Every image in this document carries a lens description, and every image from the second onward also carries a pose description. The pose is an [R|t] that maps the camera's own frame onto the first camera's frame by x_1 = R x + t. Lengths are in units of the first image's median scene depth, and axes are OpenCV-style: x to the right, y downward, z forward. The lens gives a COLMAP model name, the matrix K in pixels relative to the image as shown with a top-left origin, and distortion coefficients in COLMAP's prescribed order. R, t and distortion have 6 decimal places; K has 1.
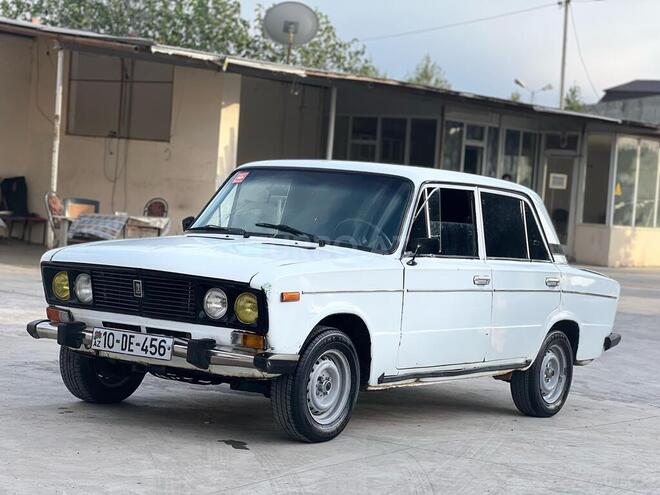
lens RADIAL K [[1473.0, 0, 332.1], [0, 1473.0, 227.5], [0, 0, 1]] dist [-0.031102, 4.150812]
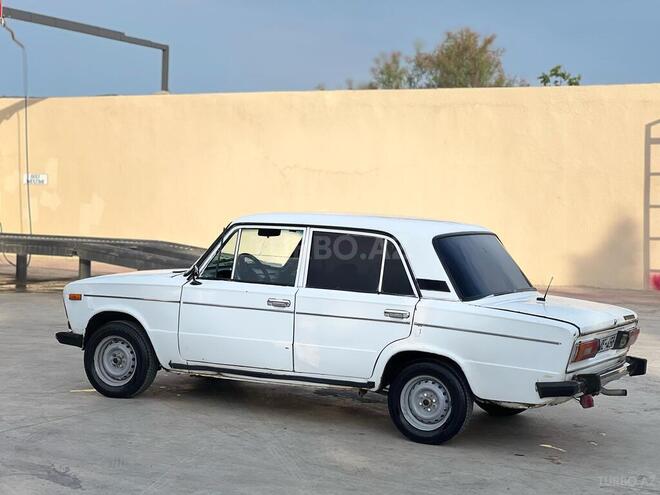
lens RADIAL K [[1473.0, 0, 332.1], [0, 1473.0, 227.5], [0, 0, 1]] dist [-0.031102, 4.150812]
pose [[0.147251, -0.046892, -0.987987, 1.464055], [-0.047229, 0.997403, -0.054378, 0.042075], [0.987971, 0.054669, 0.144654, 0.952027]]
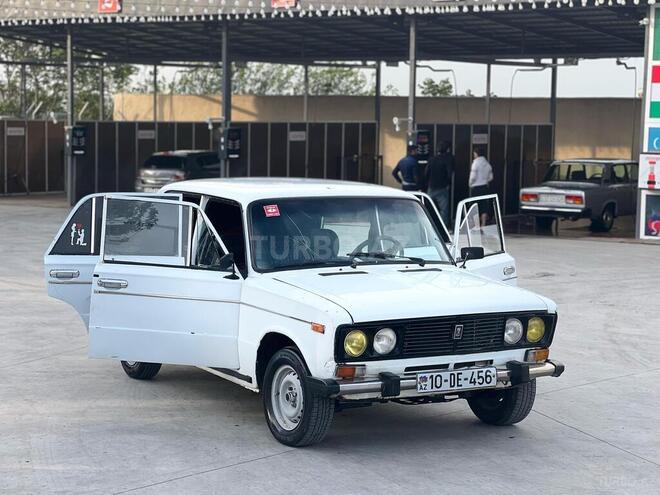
lens RADIAL K [[1473.0, 0, 332.1], [0, 1473.0, 227.5], [0, 0, 1]] dist [-0.031102, 4.150812]
pose [[0.441708, -0.139068, 0.886315, -1.125037], [0.029384, 0.989625, 0.140634, -0.193598], [-0.896677, -0.036075, 0.441212, 0.557573]]
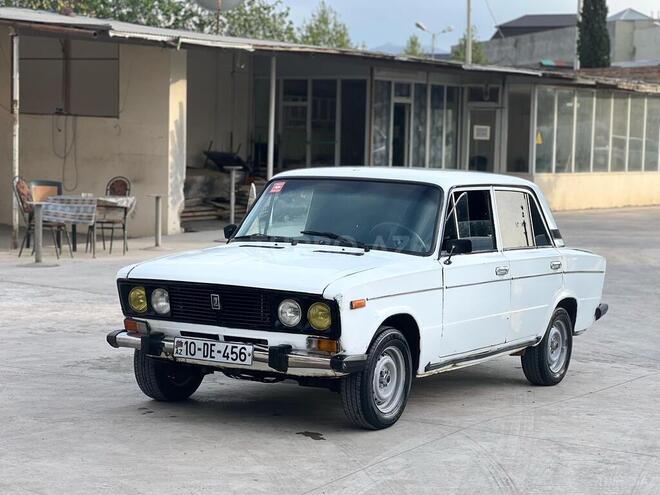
lens RADIAL K [[1473.0, 0, 332.1], [0, 1473.0, 227.5], [0, 0, 1]] dist [-0.031102, 4.150812]
pose [[0.996314, -0.048725, 0.070595, -0.114305], [0.045801, 0.998048, 0.042466, -0.055313], [-0.072527, -0.039076, 0.996601, -0.110245]]
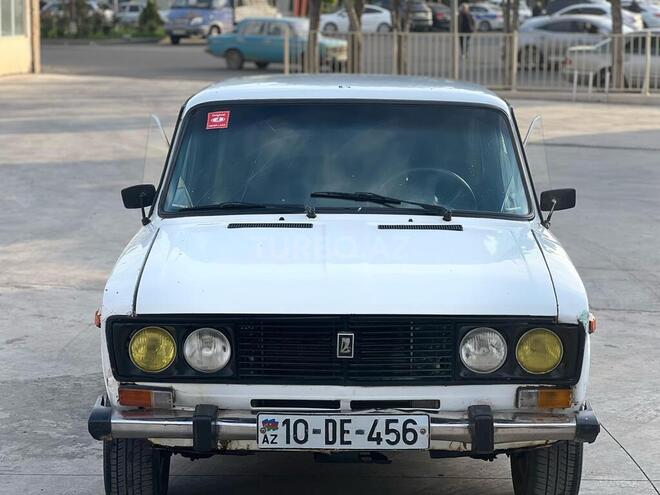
lens RADIAL K [[1473.0, 0, 332.1], [0, 1473.0, 227.5], [0, 0, 1]] dist [-0.031102, 4.150812]
pose [[0.819316, -0.146719, 0.554251, -0.454083], [0.062730, 0.983839, 0.167707, -0.107899], [-0.569900, -0.102637, 0.815279, 0.474296]]
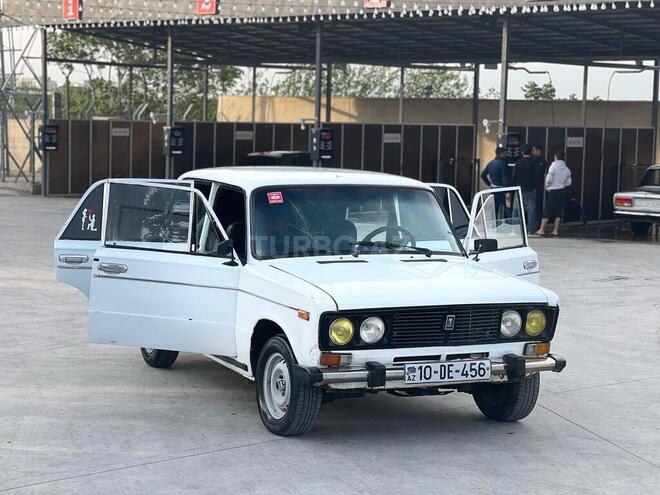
lens RADIAL K [[1473.0, 0, 332.1], [0, 1473.0, 227.5], [0, 0, 1]] dist [-0.031102, 4.150812]
pose [[0.516381, -0.127184, 0.846862, -1.063401], [0.024799, 0.990716, 0.133667, -0.173085], [-0.856000, -0.048022, 0.514741, 0.480835]]
